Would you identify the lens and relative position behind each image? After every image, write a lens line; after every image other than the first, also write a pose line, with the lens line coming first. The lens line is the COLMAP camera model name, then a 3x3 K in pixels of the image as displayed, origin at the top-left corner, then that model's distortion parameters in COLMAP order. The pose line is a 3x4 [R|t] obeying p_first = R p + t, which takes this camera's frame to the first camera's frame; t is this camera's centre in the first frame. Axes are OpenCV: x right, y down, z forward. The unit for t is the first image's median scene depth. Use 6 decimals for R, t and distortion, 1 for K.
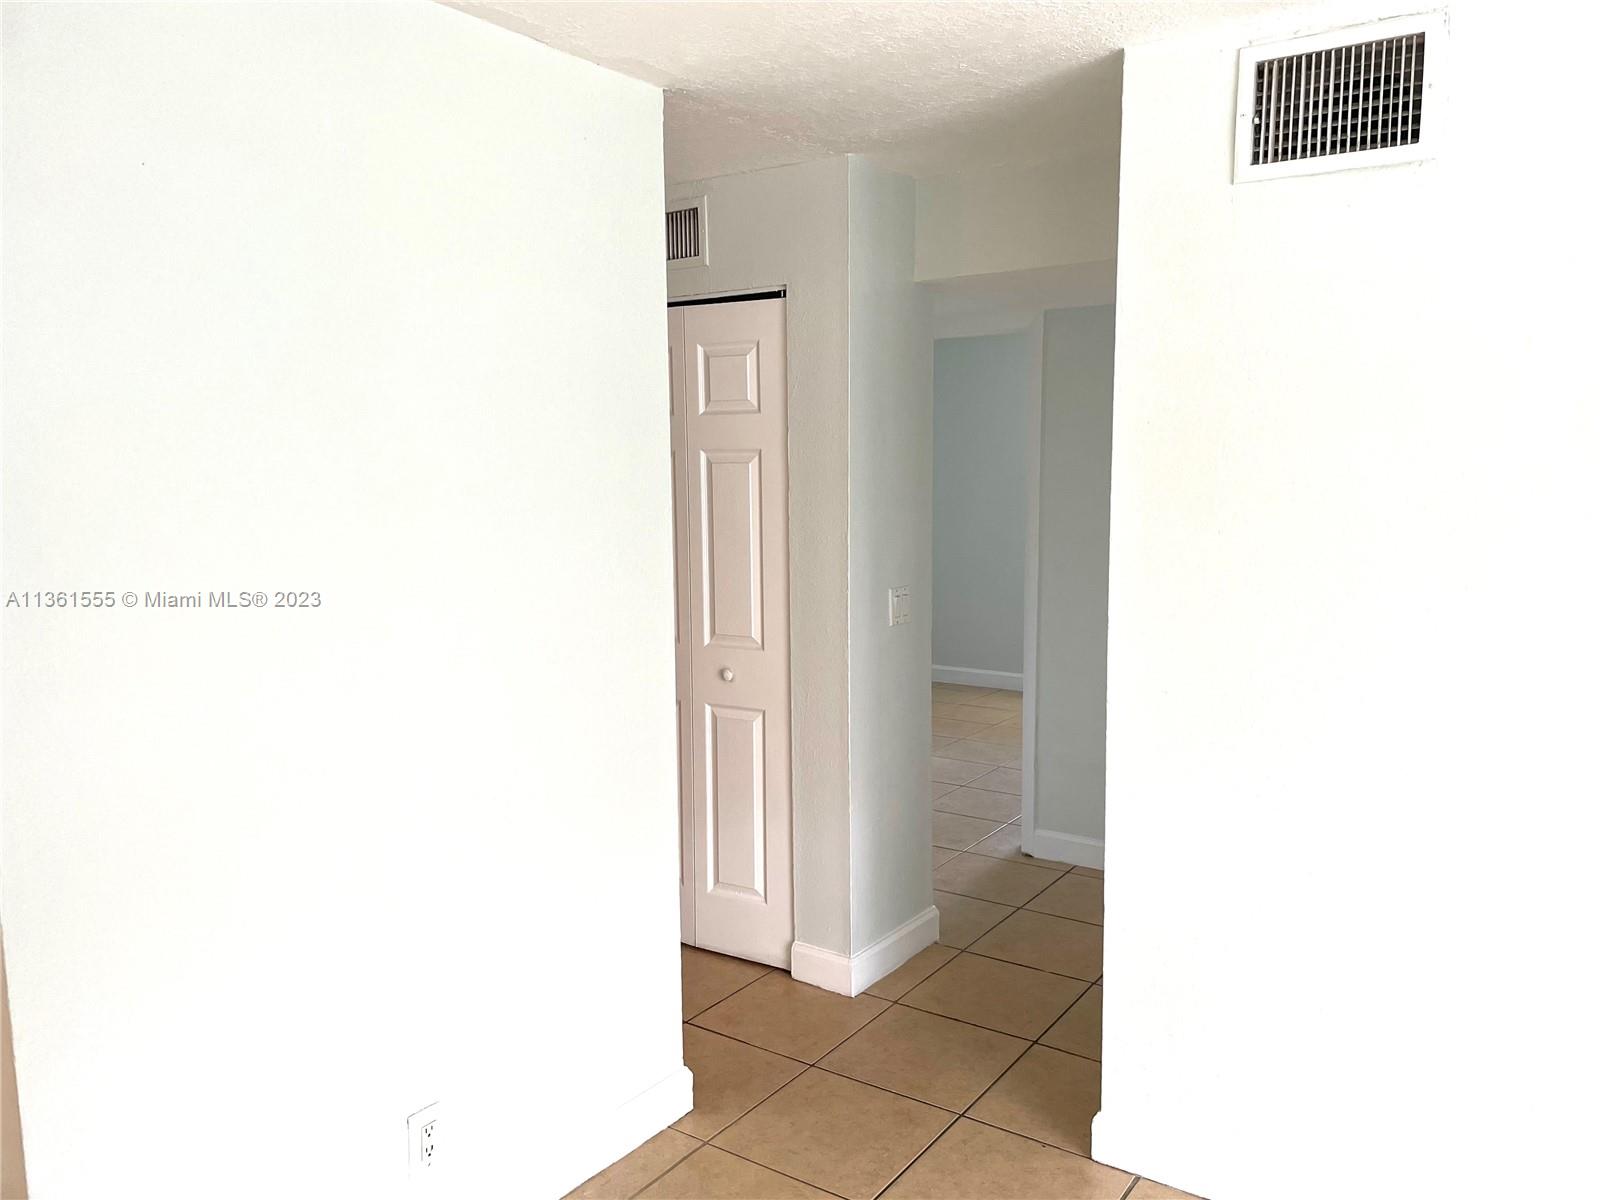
lens RADIAL K [[1206.5, 0, 816.2], [0, 1206.5, 604.6], [0, 0, 1]] dist [0.081908, -0.103357]
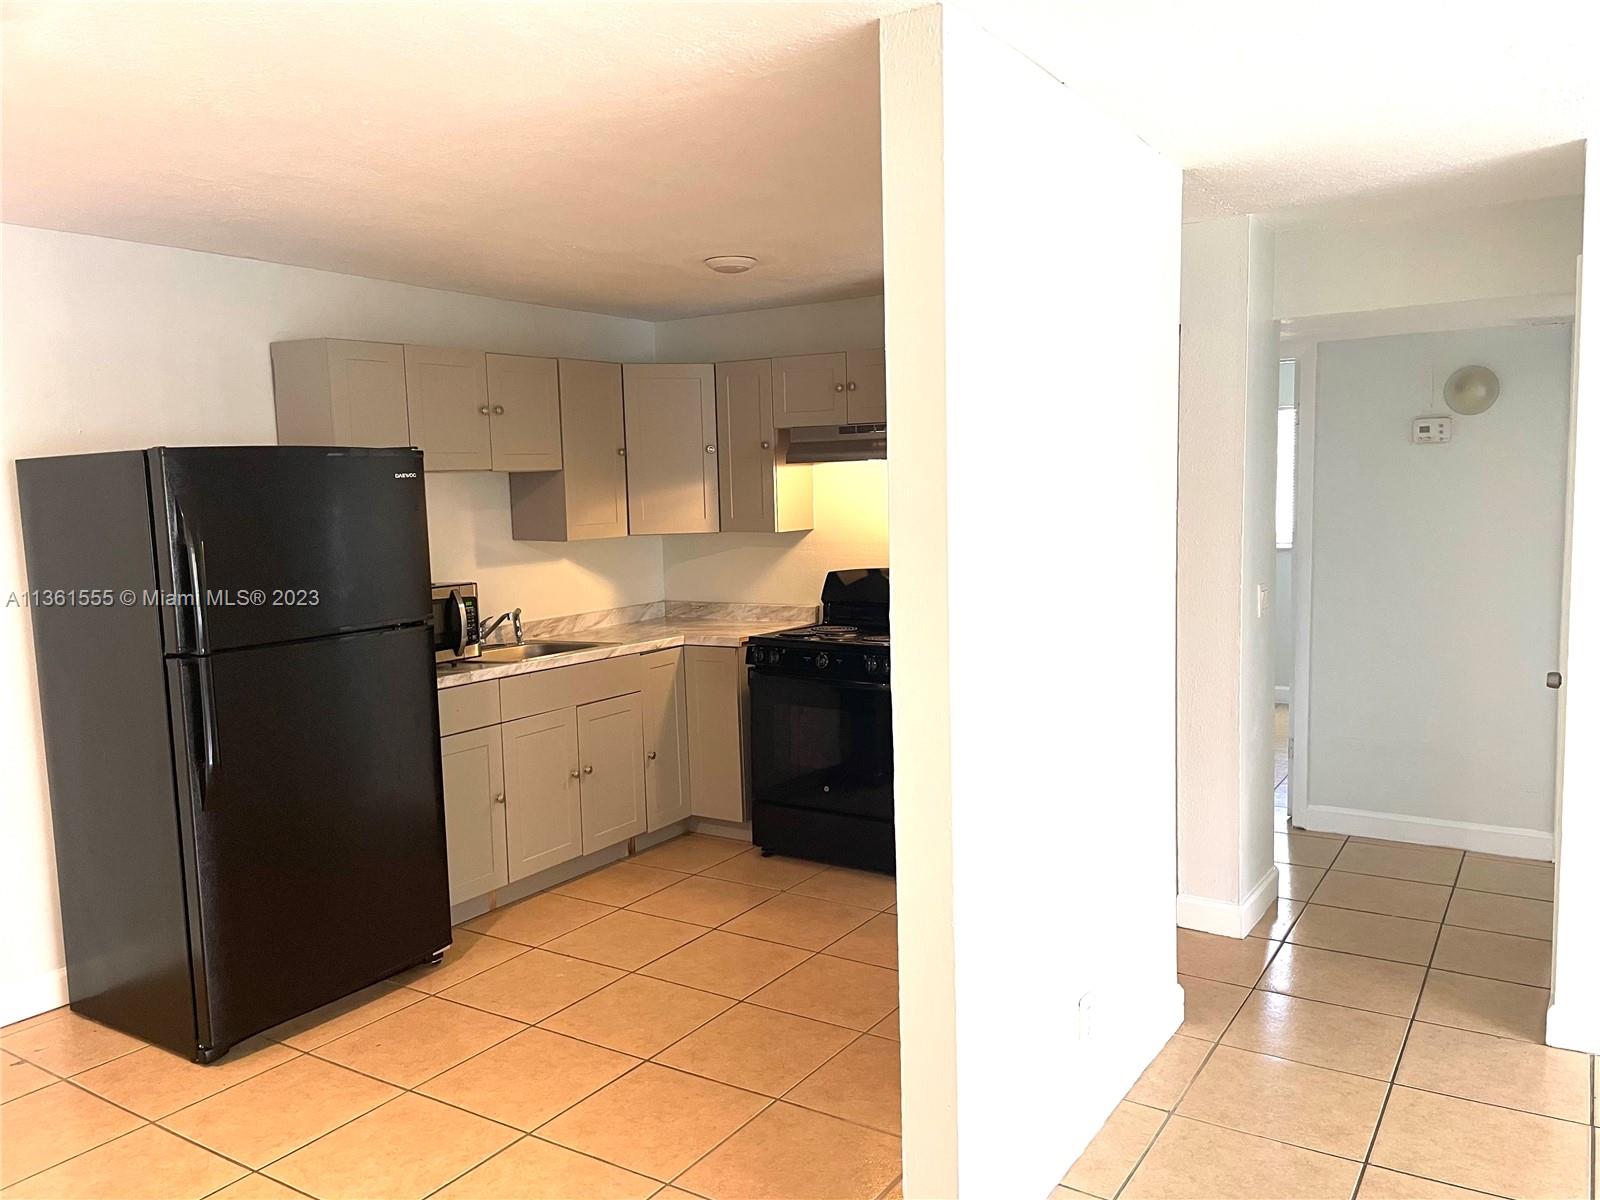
lens RADIAL K [[1206.5, 0, 816.2], [0, 1206.5, 604.6], [0, 0, 1]] dist [0.081908, -0.103357]
pose [[0.999362, -0.018164, 0.030736, -0.468790], [0.018950, 0.999496, -0.025480, 0.032697], [-0.030258, 0.026046, 0.999203, -0.176103]]
